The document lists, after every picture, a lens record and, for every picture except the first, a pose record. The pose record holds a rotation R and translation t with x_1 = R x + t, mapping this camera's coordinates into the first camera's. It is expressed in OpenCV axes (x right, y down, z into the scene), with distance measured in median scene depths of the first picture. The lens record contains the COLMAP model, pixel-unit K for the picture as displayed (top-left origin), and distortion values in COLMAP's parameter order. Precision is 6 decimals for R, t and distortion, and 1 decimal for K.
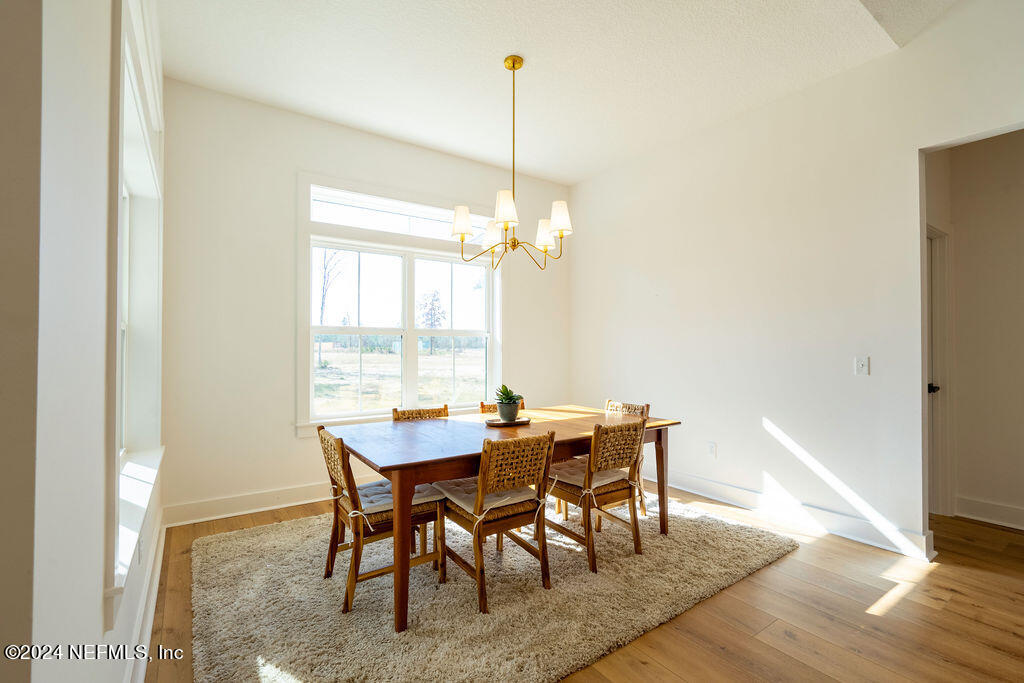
lens RADIAL K [[460.4, 0, 508.0], [0, 460.4, 342.7], [0, 0, 1]] dist [-0.002814, 0.000377]
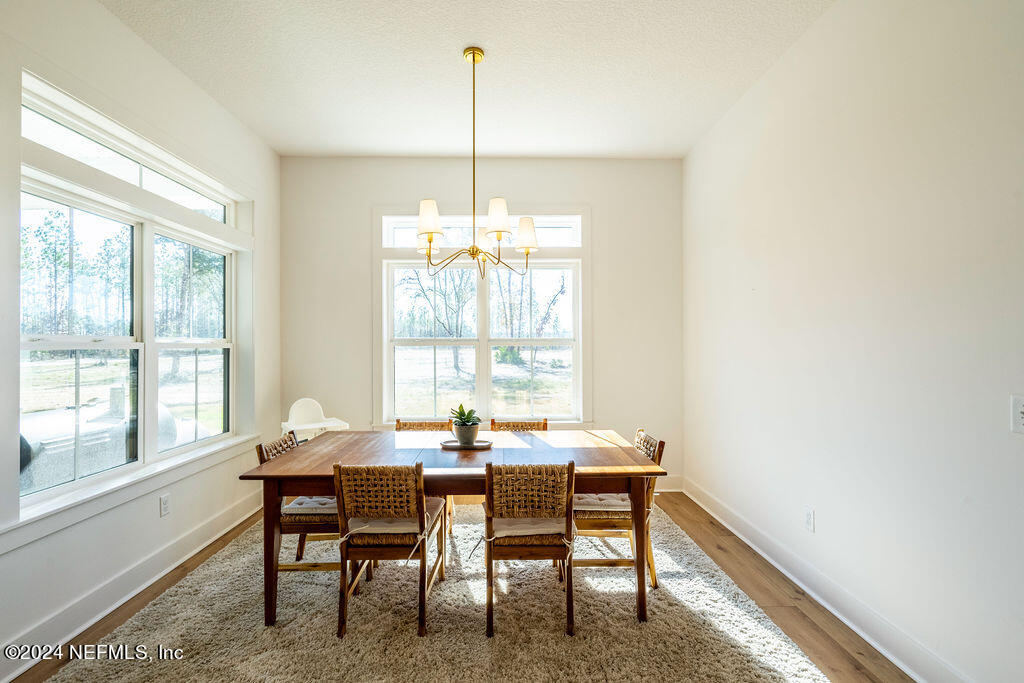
lens RADIAL K [[460.4, 0, 513.6], [0, 460.4, 342.0], [0, 0, 1]] dist [-0.002814, 0.000377]
pose [[0.834793, -0.003053, -0.550556, 0.616345], [0.004661, 0.999988, 0.001521, -0.038062], [0.550545, -0.003835, 0.834797, 0.286078]]
